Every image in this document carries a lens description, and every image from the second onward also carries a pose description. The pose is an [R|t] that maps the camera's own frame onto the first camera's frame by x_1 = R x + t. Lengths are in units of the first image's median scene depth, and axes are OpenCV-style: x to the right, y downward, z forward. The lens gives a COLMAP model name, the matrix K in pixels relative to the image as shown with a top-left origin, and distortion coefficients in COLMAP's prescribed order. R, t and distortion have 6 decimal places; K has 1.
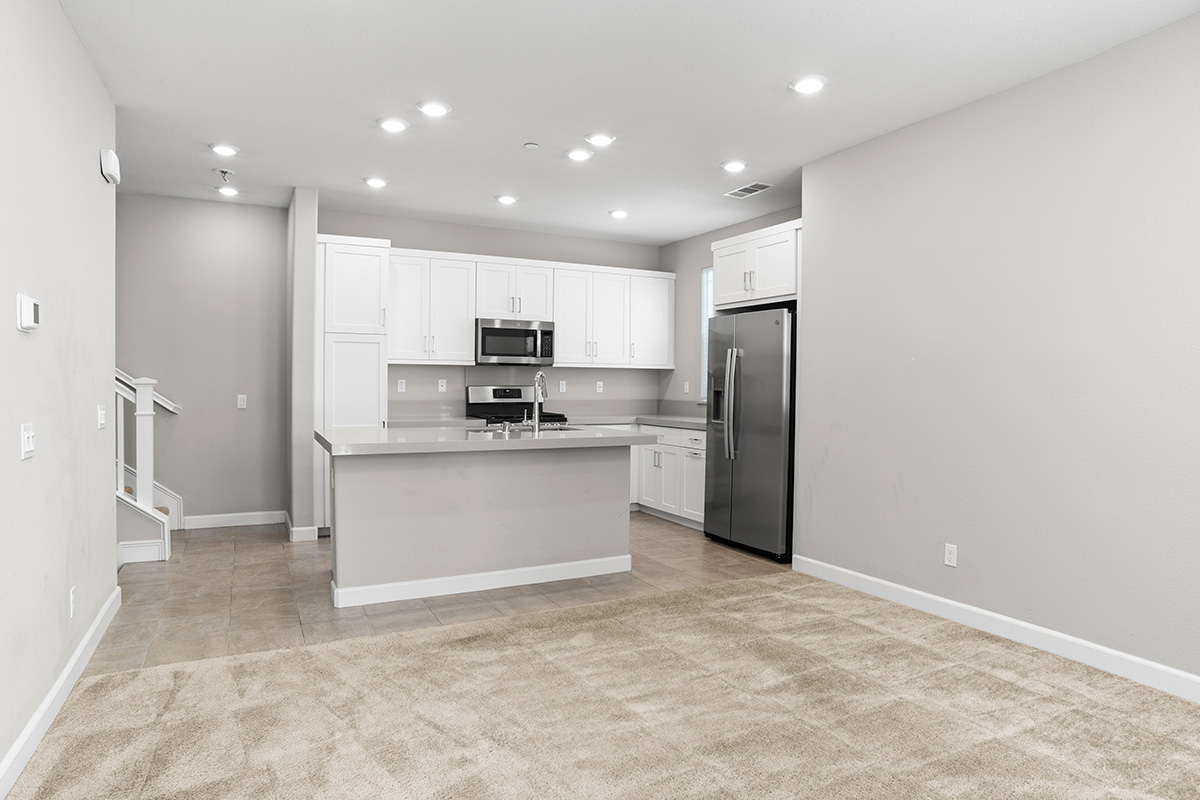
lens RADIAL K [[702.6, 0, 597.9], [0, 702.6, 381.9], [0, 0, 1]] dist [-0.118676, 0.077939]
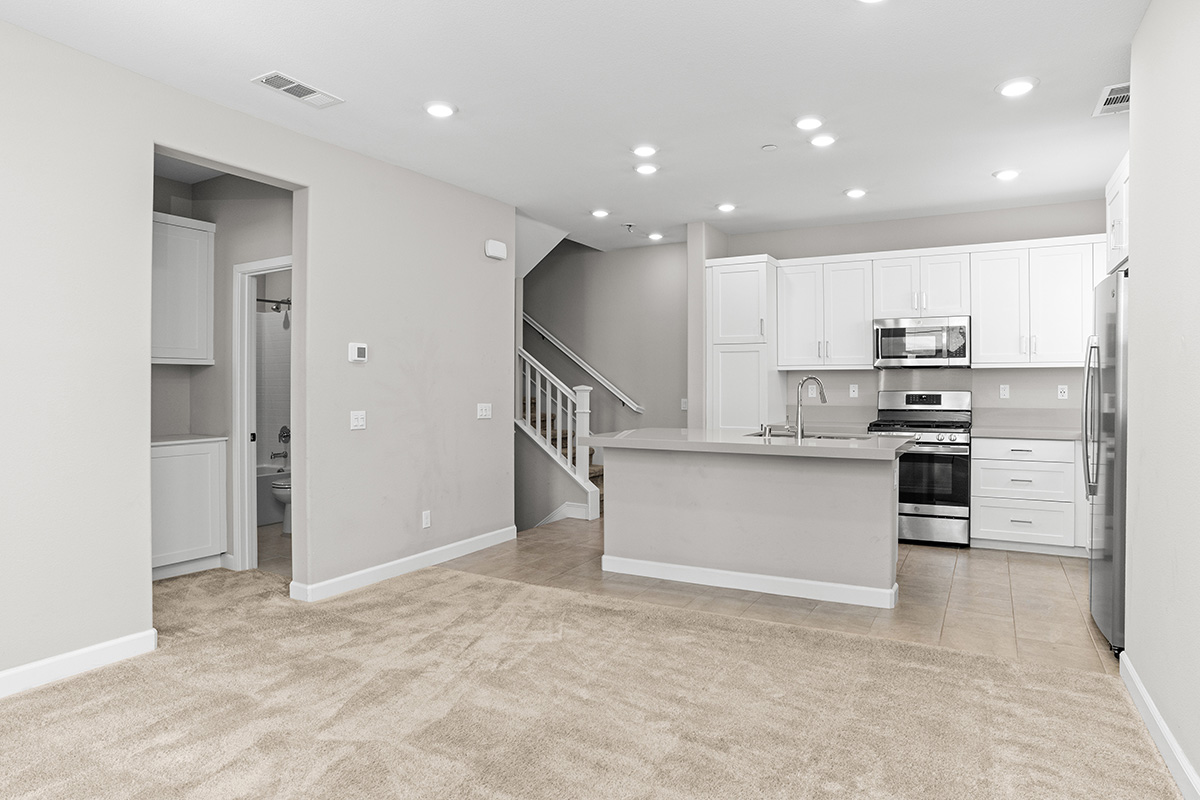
lens RADIAL K [[702.6, 0, 597.9], [0, 702.6, 381.9], [0, 0, 1]] dist [-0.118676, 0.077939]
pose [[0.539484, -0.014059, -0.841879, 0.617321], [0.005941, 0.999899, -0.012891, 0.004676], [0.841975, 0.001953, 0.539513, 0.282373]]
